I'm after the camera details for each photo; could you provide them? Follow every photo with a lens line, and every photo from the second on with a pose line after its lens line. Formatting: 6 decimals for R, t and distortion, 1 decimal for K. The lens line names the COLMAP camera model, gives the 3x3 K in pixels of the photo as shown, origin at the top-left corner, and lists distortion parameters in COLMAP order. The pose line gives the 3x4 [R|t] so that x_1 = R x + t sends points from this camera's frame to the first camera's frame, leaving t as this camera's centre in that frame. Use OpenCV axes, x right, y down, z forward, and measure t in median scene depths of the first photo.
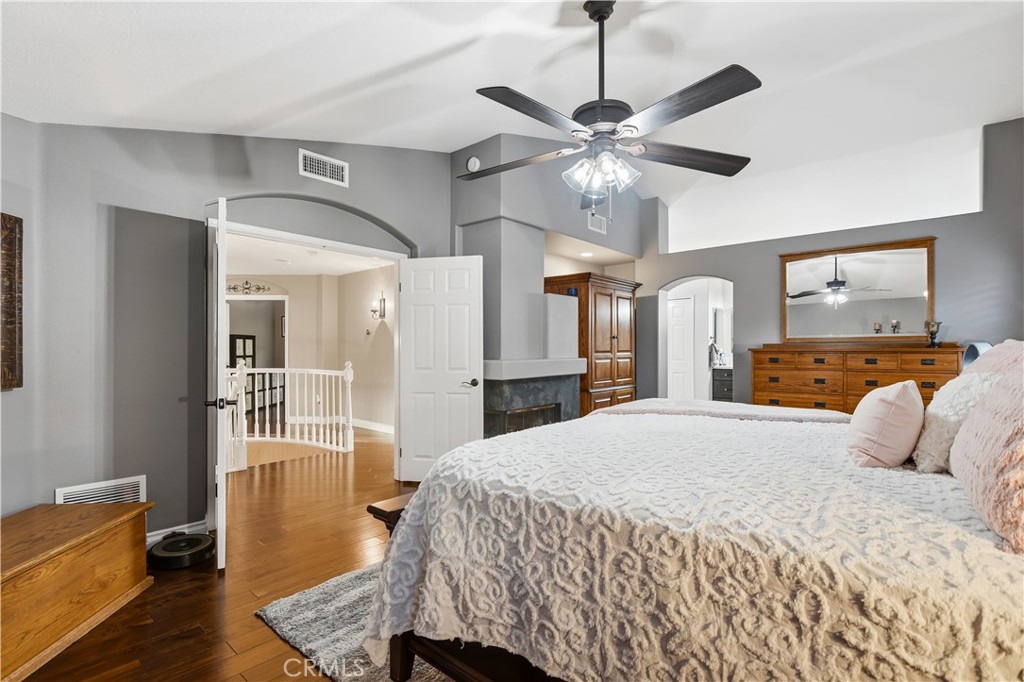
lens RADIAL K [[475.0, 0, 512.0], [0, 475.0, 341.0], [0, 0, 1]] dist [-0.014411, -0.000091]
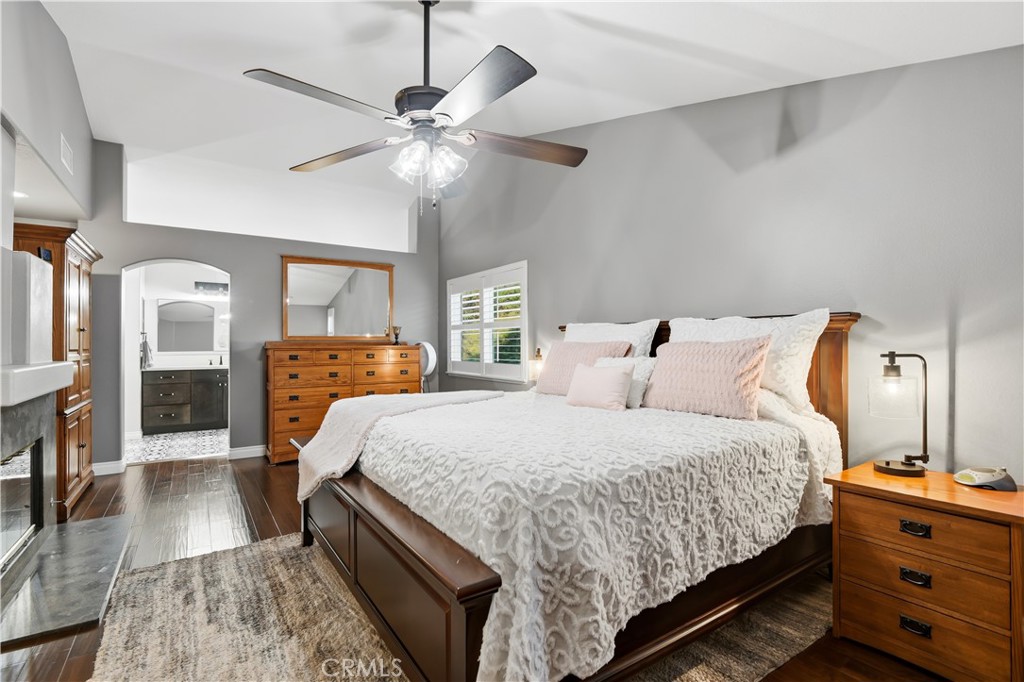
lens RADIAL K [[475.0, 0, 512.0], [0, 475.0, 341.0], [0, 0, 1]] dist [-0.014411, -0.000091]
pose [[0.265566, 0.010406, 0.964037, -1.241820], [-0.013093, 0.999888, -0.007186, 0.024342], [-0.964004, -0.010714, 0.265672, 1.060124]]
